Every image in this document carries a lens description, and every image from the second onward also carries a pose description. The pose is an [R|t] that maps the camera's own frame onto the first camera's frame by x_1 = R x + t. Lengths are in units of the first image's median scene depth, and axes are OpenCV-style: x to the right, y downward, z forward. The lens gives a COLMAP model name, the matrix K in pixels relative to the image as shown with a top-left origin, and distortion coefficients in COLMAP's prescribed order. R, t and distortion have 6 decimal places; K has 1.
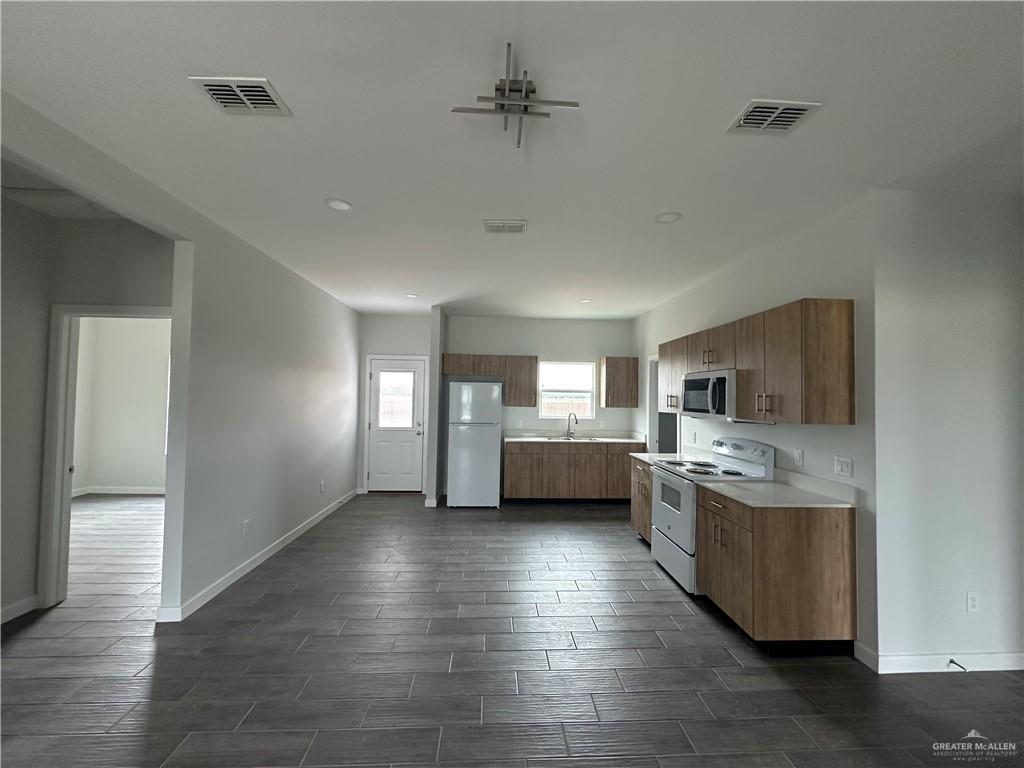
lens RADIAL K [[409.9, 0, 517.0], [0, 409.9, 384.9], [0, 0, 1]] dist [-0.000583, -0.000113]
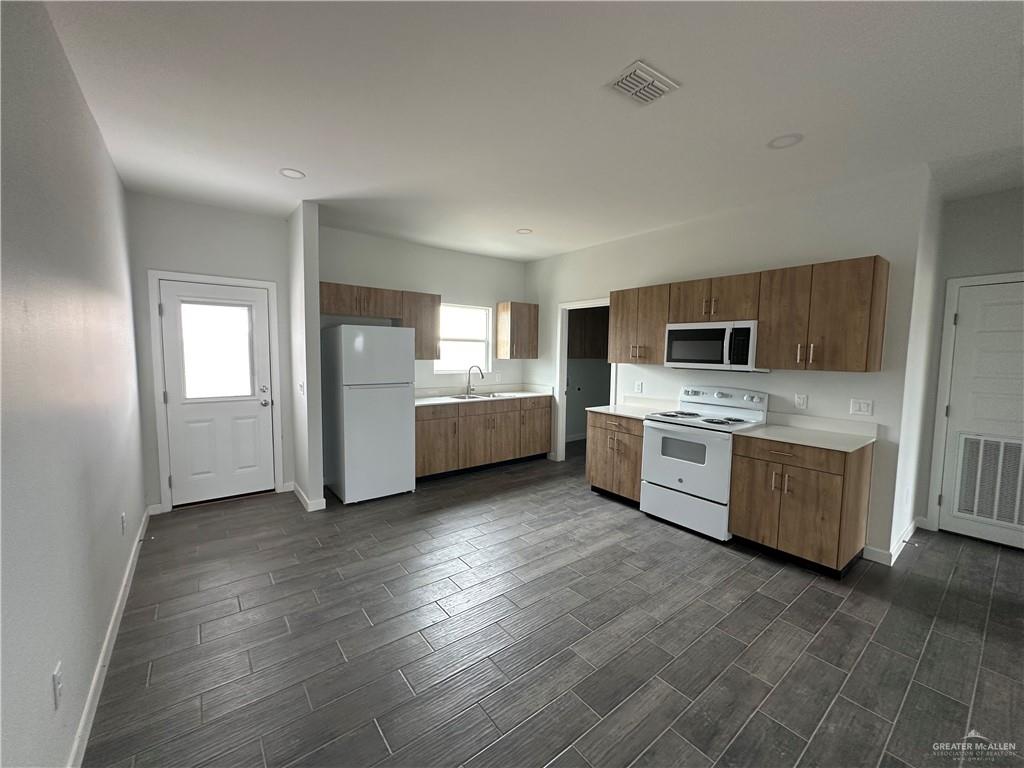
lens RADIAL K [[409.9, 0, 517.0], [0, 409.9, 384.9], [0, 0, 1]] dist [-0.000583, -0.000113]
pose [[0.820914, -0.051374, 0.568737, -0.303595], [-0.018017, 0.993119, 0.115714, 0.007784], [-0.570768, -0.105238, 0.814340, 0.273376]]
